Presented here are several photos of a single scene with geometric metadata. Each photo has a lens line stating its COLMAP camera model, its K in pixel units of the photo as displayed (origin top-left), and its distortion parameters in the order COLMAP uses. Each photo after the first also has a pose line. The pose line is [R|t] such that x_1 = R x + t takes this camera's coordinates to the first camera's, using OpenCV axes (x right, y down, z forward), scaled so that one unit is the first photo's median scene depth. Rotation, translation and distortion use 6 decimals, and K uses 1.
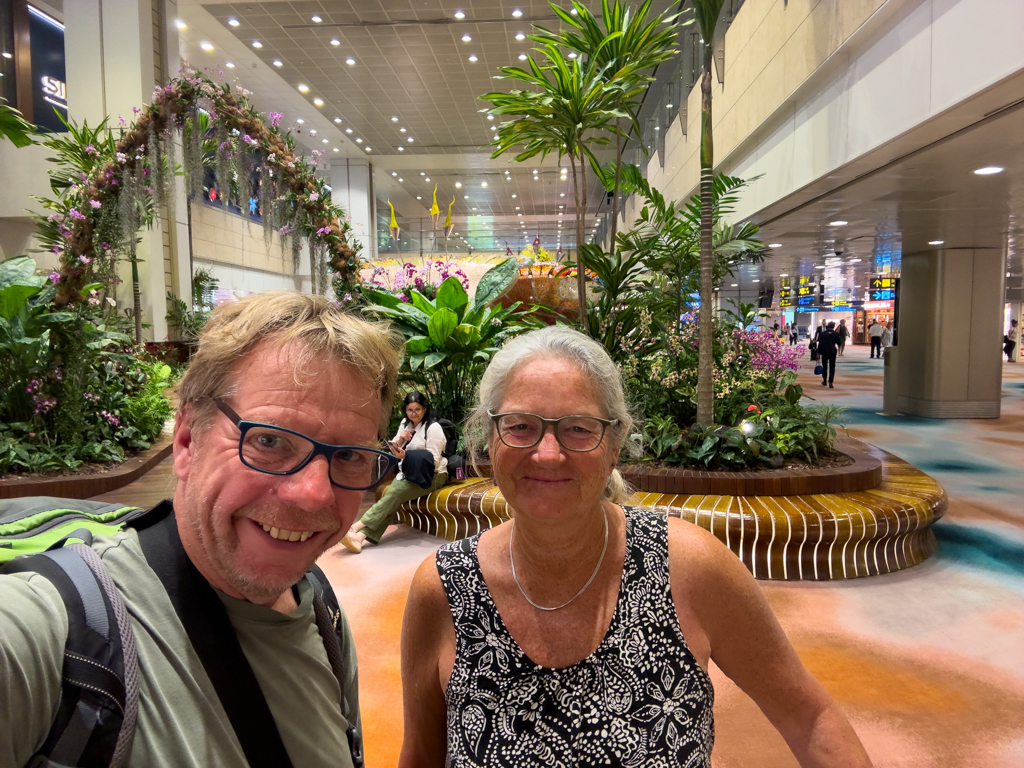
lens RADIAL K [[698.2, 0, 513.4], [0, 698.2, 378.3], [0, 0, 1]] dist [-0.008882, -0.014497]
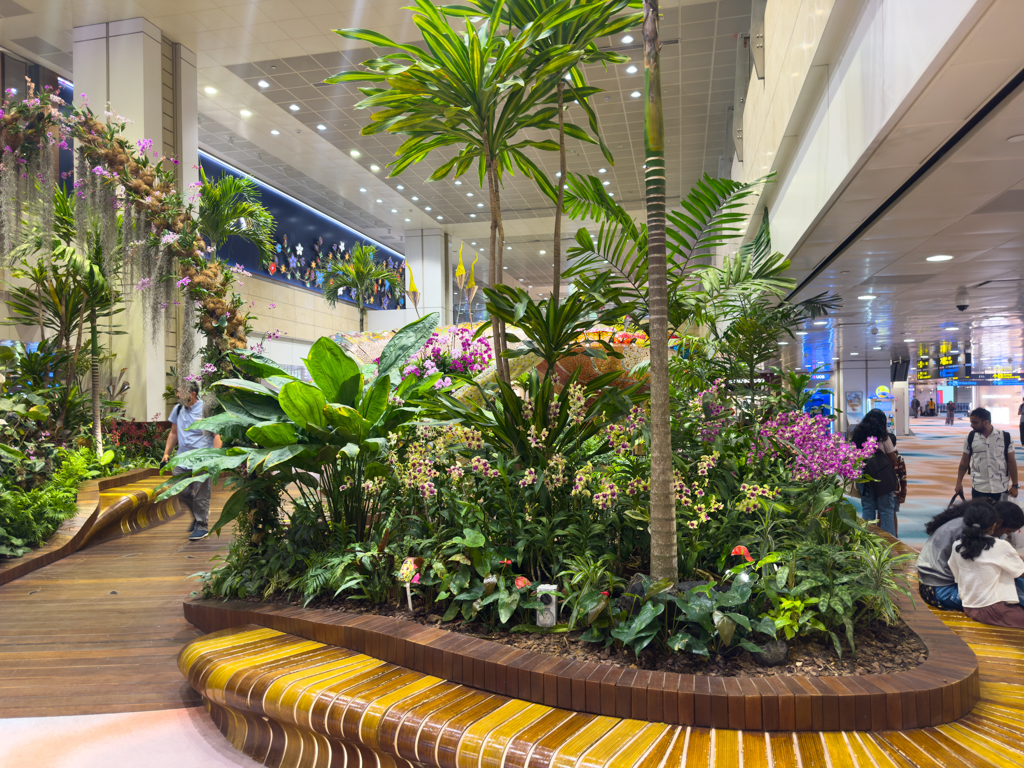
lens RADIAL K [[716.2, 0, 511.5], [0, 716.2, 391.6], [0, 0, 1]] dist [-0.007719, -0.018125]
pose [[0.984789, -0.003166, -0.173726, 0.210886], [-0.012278, 0.996067, -0.087752, -0.028314], [0.173320, 0.088551, 0.980877, 0.299139]]
